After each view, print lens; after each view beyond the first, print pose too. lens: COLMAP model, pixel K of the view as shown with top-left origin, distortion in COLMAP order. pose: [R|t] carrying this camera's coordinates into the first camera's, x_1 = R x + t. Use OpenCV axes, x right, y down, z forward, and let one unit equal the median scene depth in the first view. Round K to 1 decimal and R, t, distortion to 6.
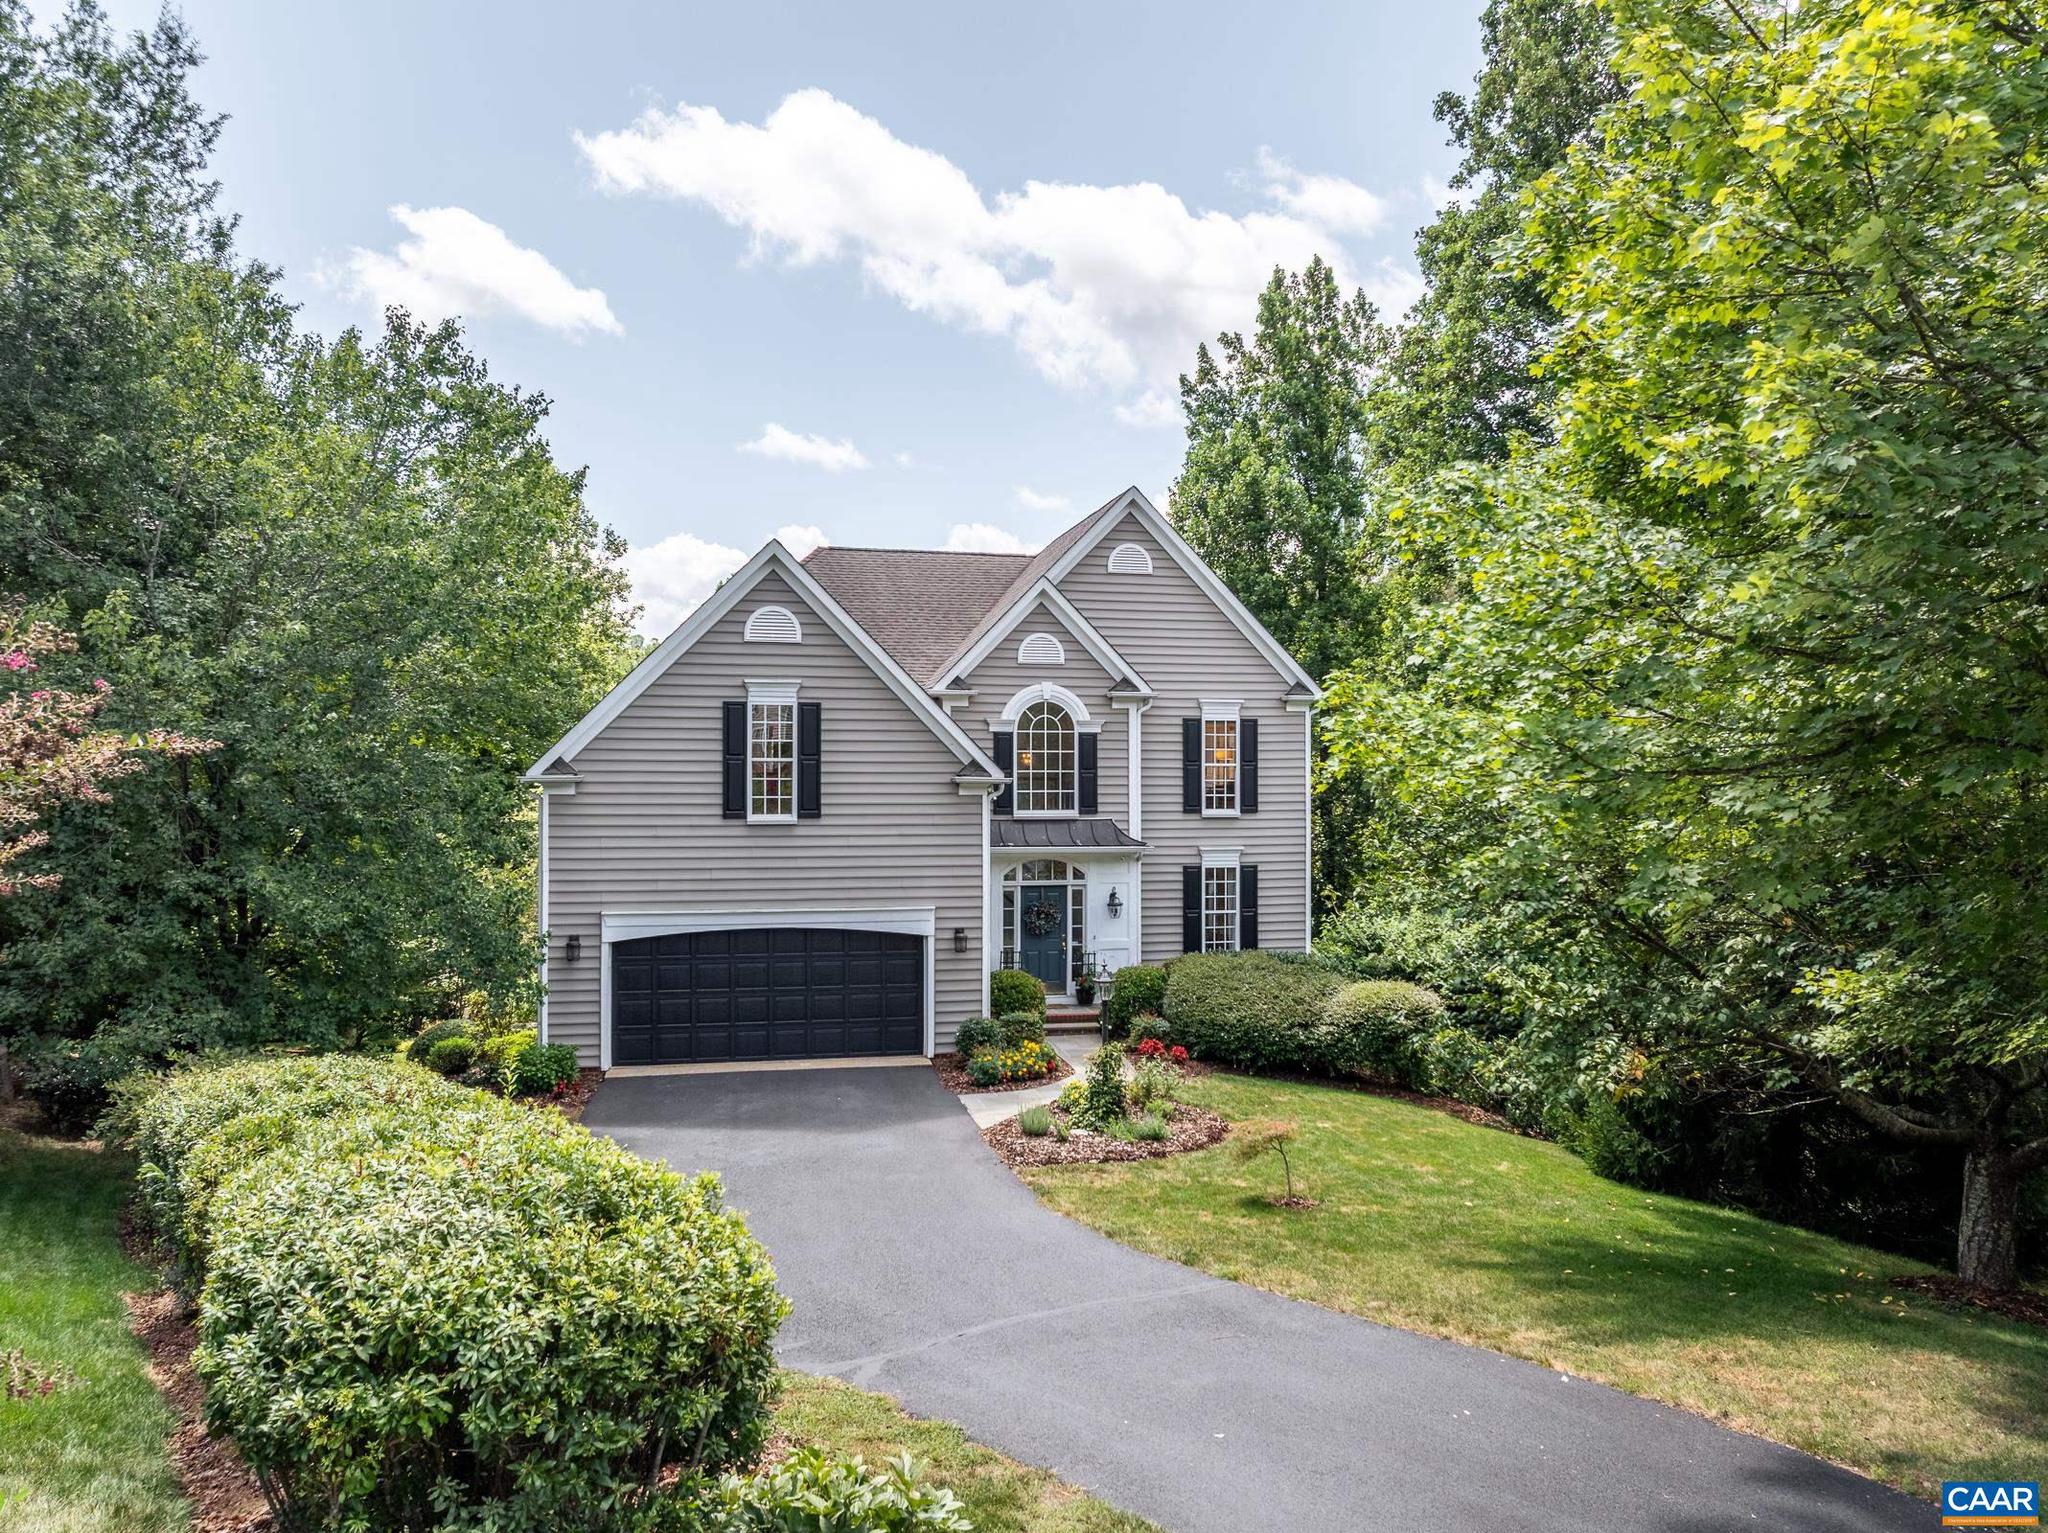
lens RADIAL K [[1431.9, 0, 1015.7], [0, 1431.9, 764.6], [0, 0, 1]] dist [-0.034327, -0.000287]
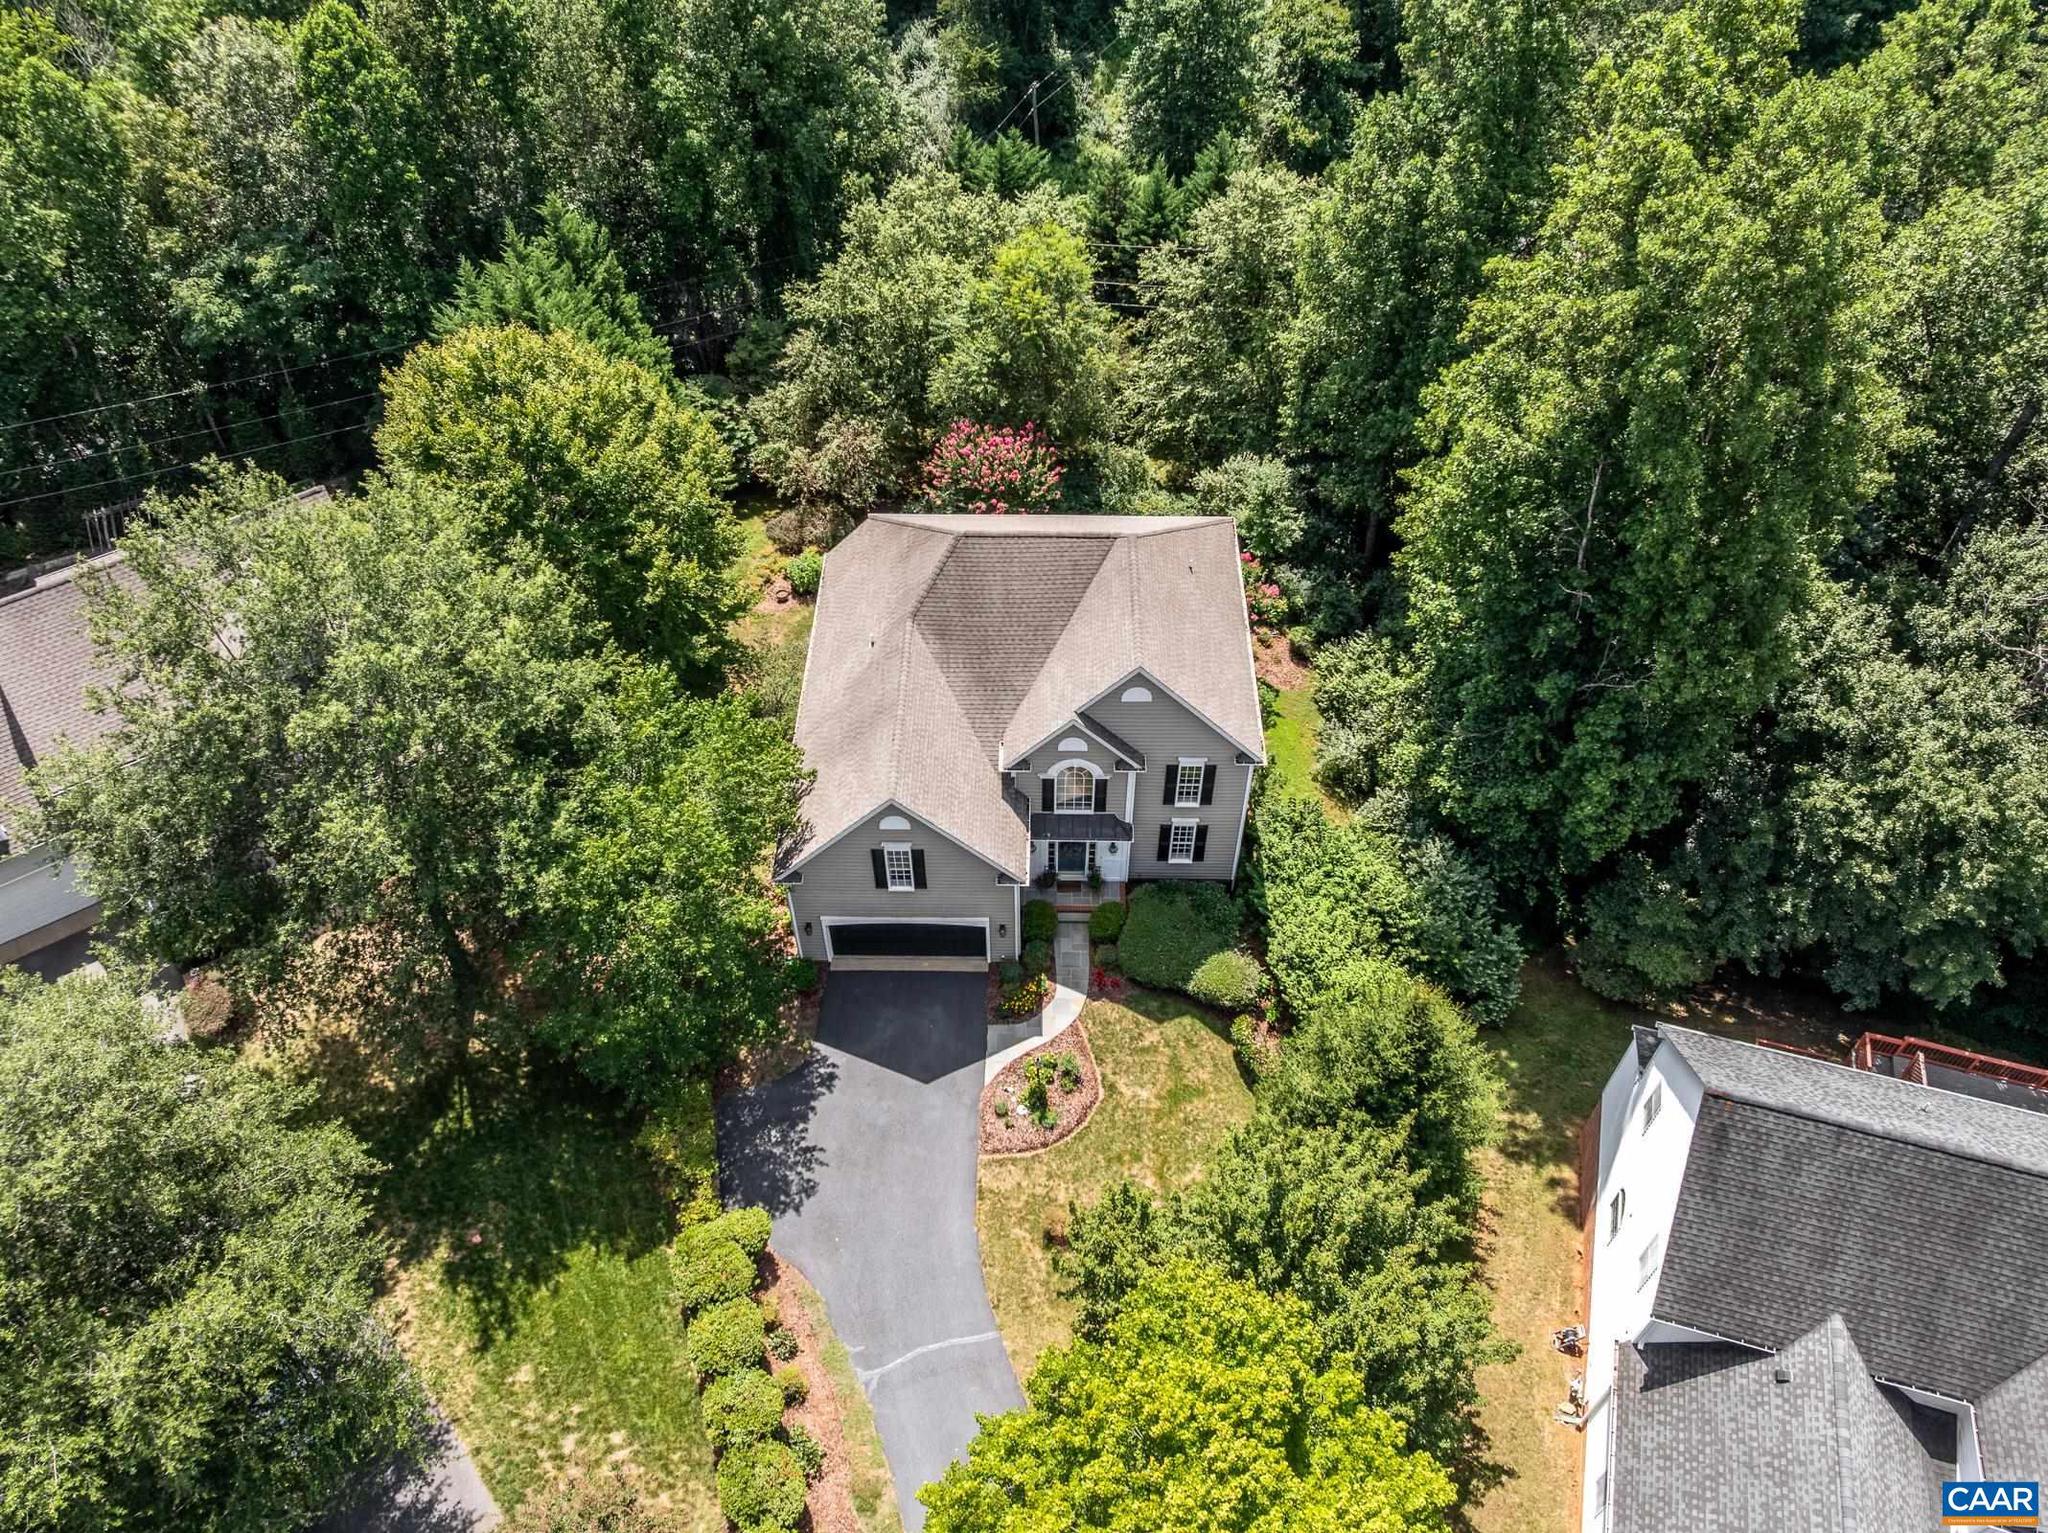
lens RADIAL K [[1431.9, 0, 1030.0], [0, 1431.9, 746.7], [0, 0, 1]] dist [-0.034327, -0.000287]
pose [[0.974286, 0.162456, -0.156124, 0.249121], [0.005166, 0.676625, 0.736310, -1.415577], [0.225255, -0.718183, 0.658387, -0.072163]]
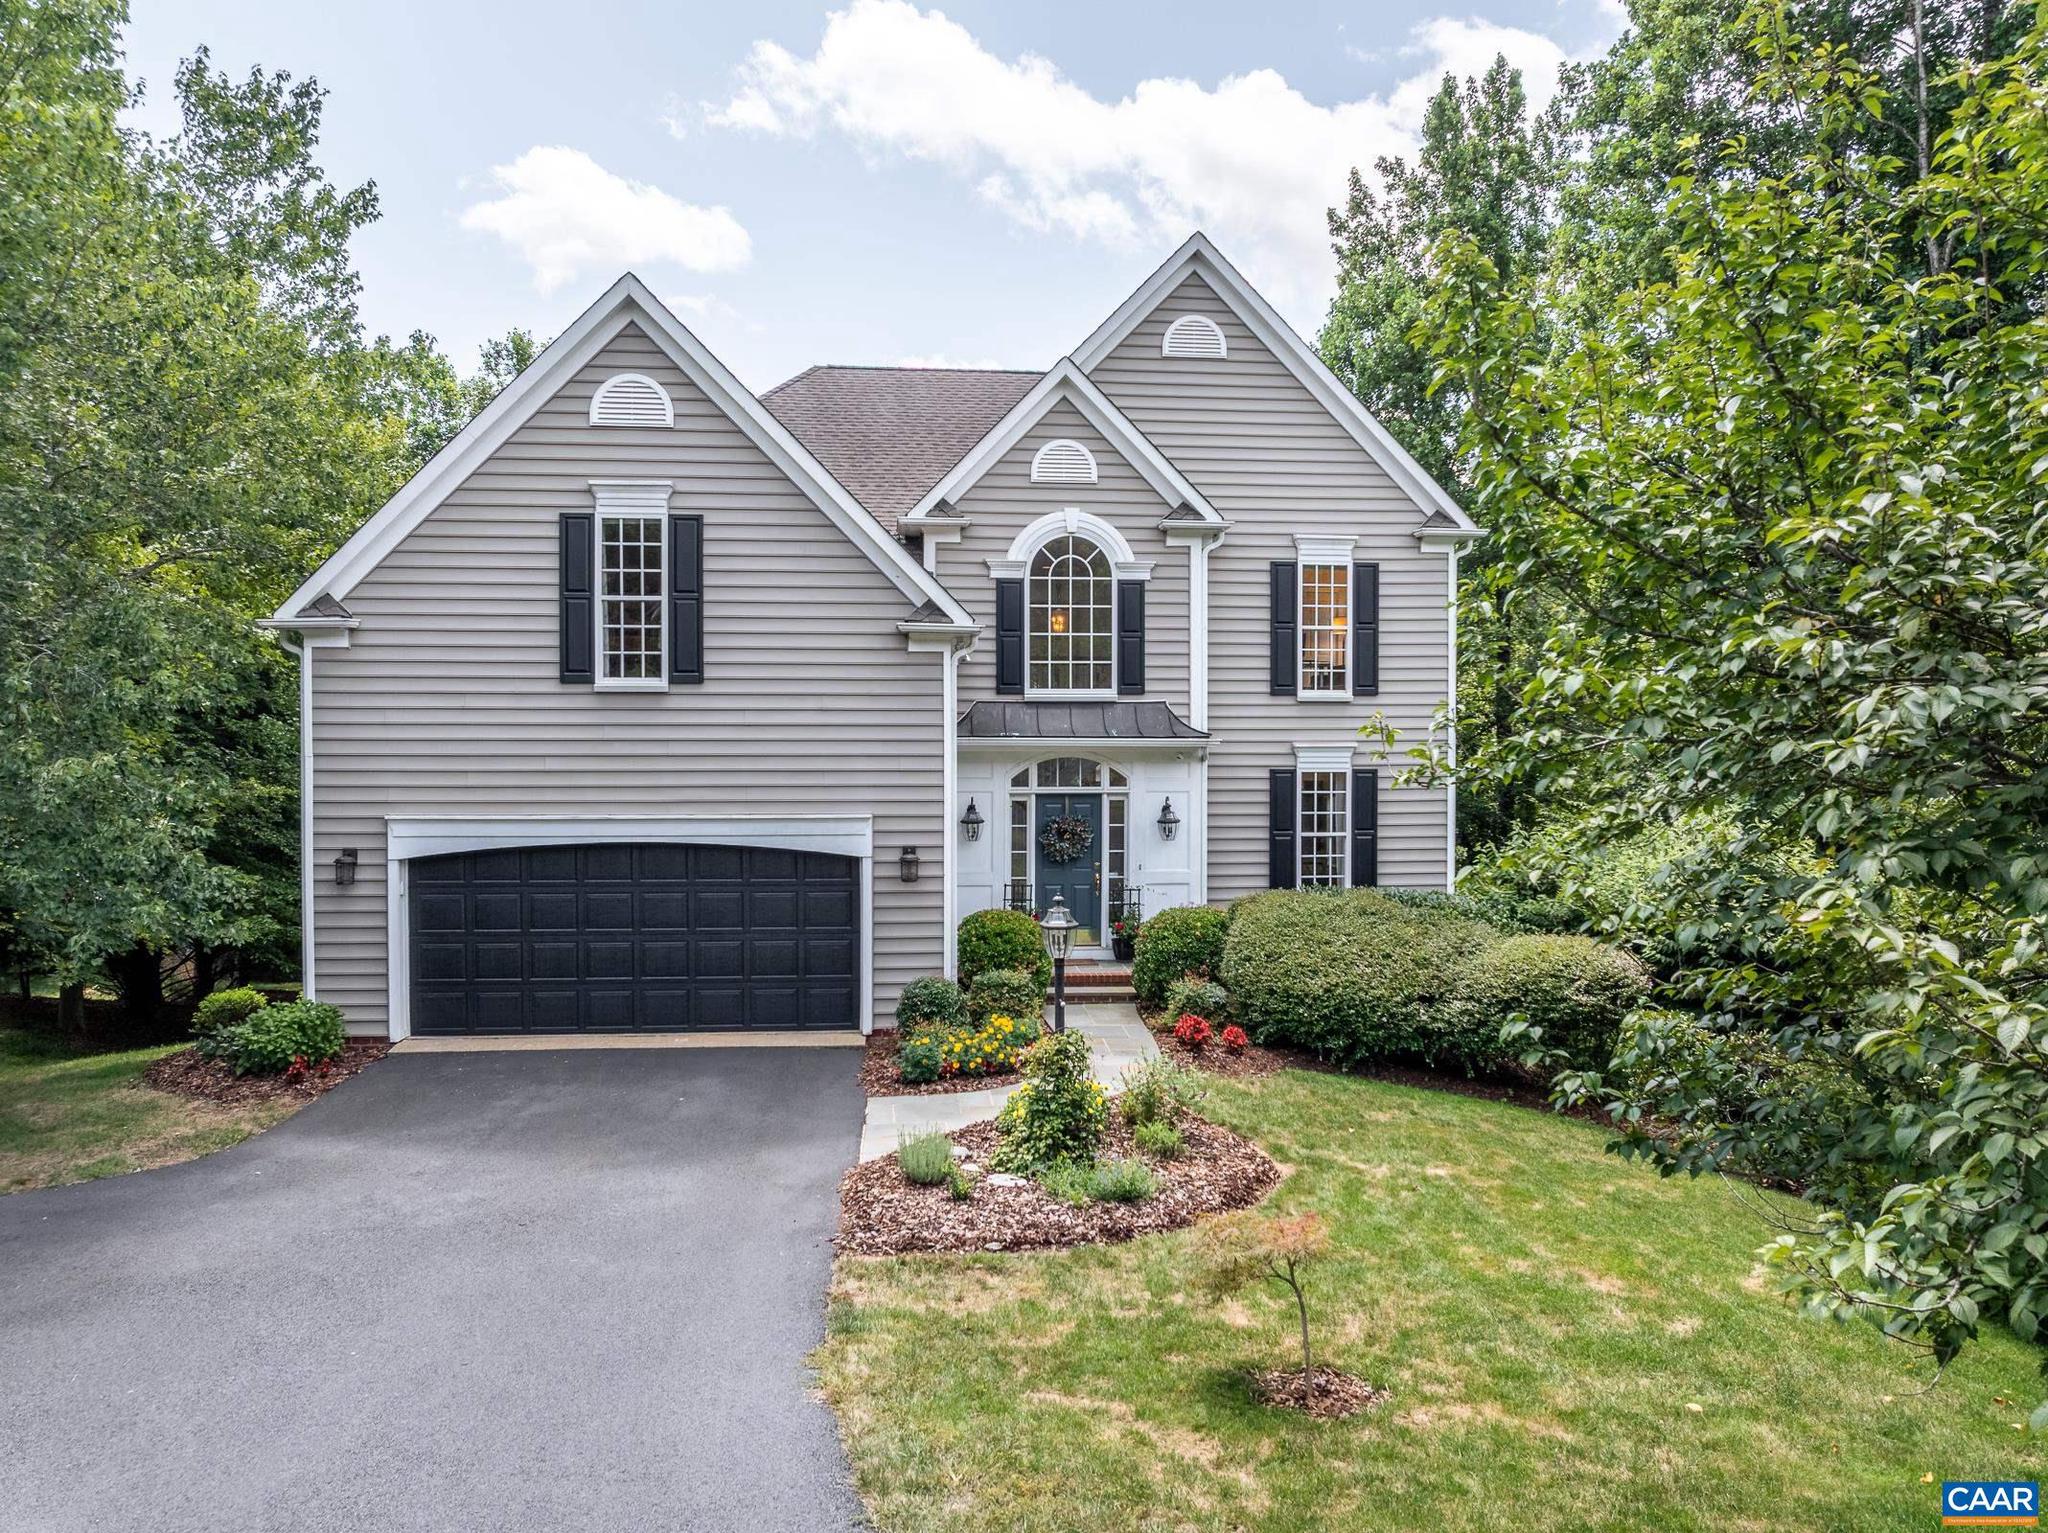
lens RADIAL K [[1431.9, 0, 1026.0], [0, 1431.9, 764.3], [0, 0, 1]] dist [-0.034327, -0.000287]
pose [[0.992598, 0.003640, -0.121388, 0.096660], [0.000810, 0.999330, 0.036586, 0.049104], [0.121440, -0.036414, 0.991931, 0.324508]]
